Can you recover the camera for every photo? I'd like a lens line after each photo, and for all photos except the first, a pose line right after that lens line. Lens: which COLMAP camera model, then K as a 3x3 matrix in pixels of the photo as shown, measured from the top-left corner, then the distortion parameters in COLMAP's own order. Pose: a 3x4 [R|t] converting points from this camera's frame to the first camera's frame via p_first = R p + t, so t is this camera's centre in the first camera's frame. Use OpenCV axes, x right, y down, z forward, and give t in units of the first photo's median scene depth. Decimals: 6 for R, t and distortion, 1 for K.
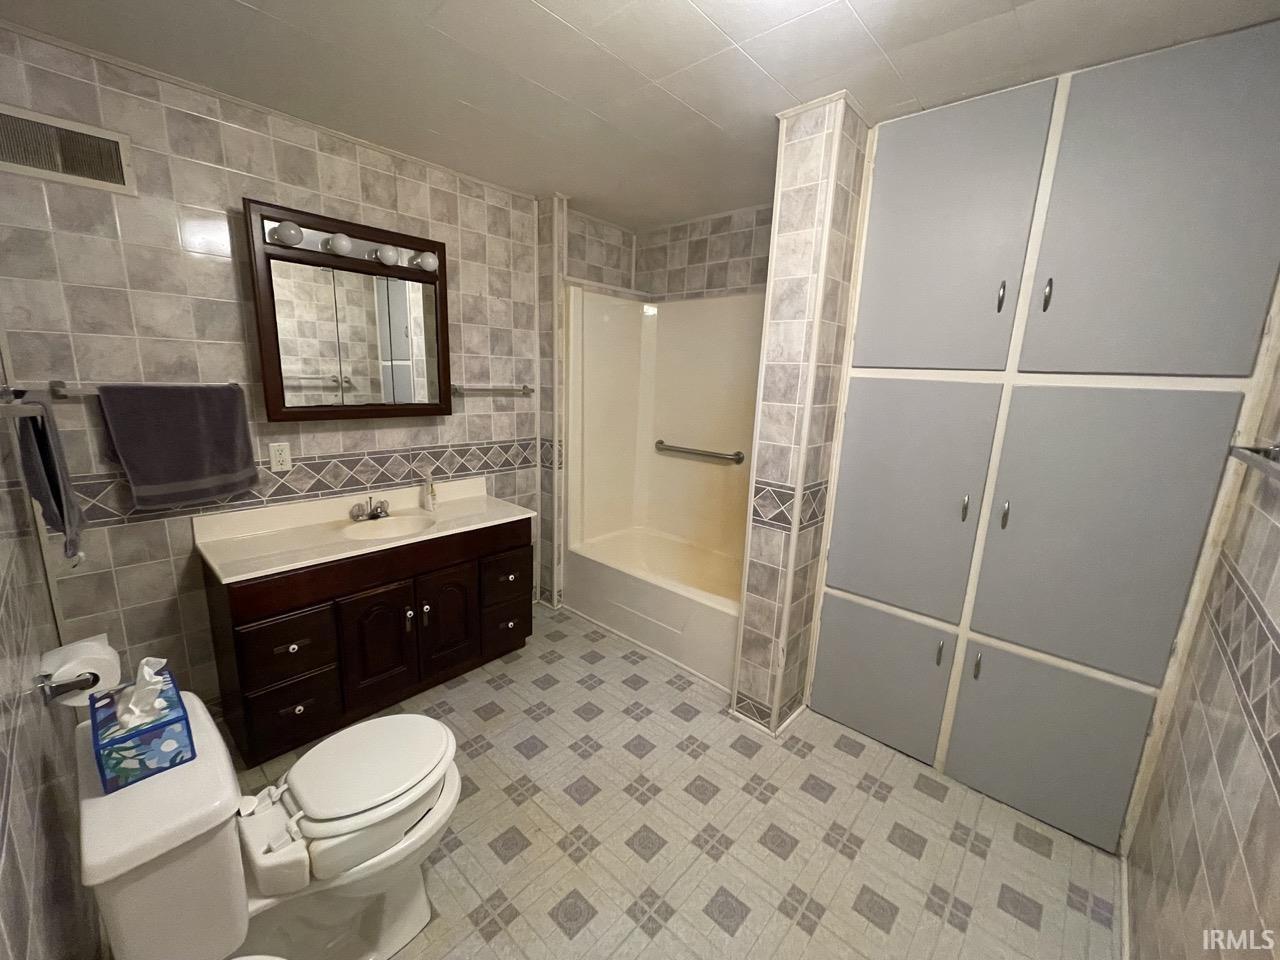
lens RADIAL K [[513.1, 0, 639.1], [0, 513.1, 482.9], [0, 0, 1]] dist [-0.000772, -0.000005]
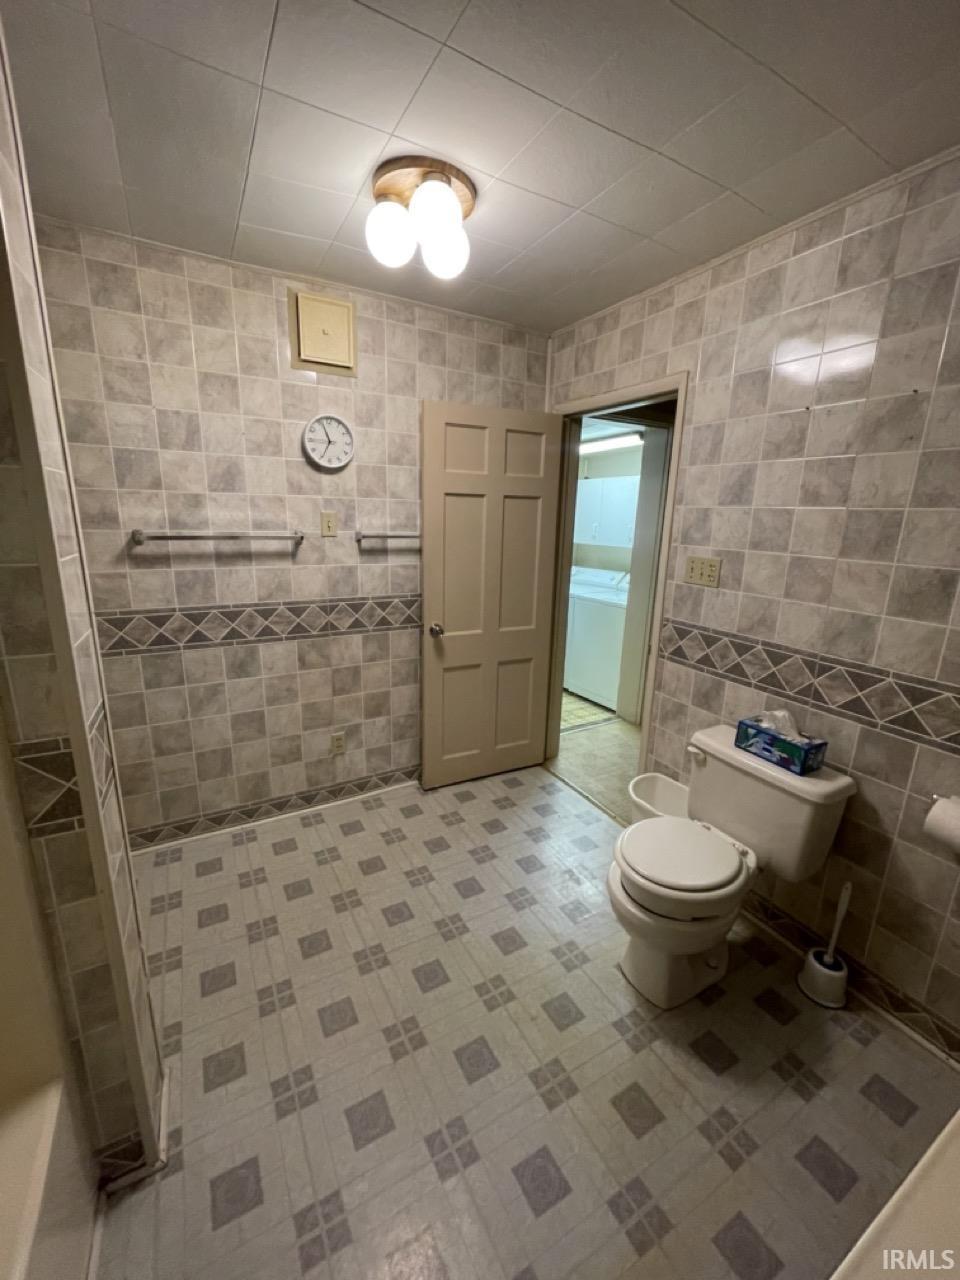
lens RADIAL K [[527.8, 0, 477.7], [0, 527.8, 647.4], [0, 0, 1]] dist [0.016941, -0.000024]
pose [[0.944273, 0.063272, -0.323025, 0.194556], [-0.054772, 0.997873, 0.035346, -0.038525], [0.324575, -0.015683, 0.945730, 0.212819]]
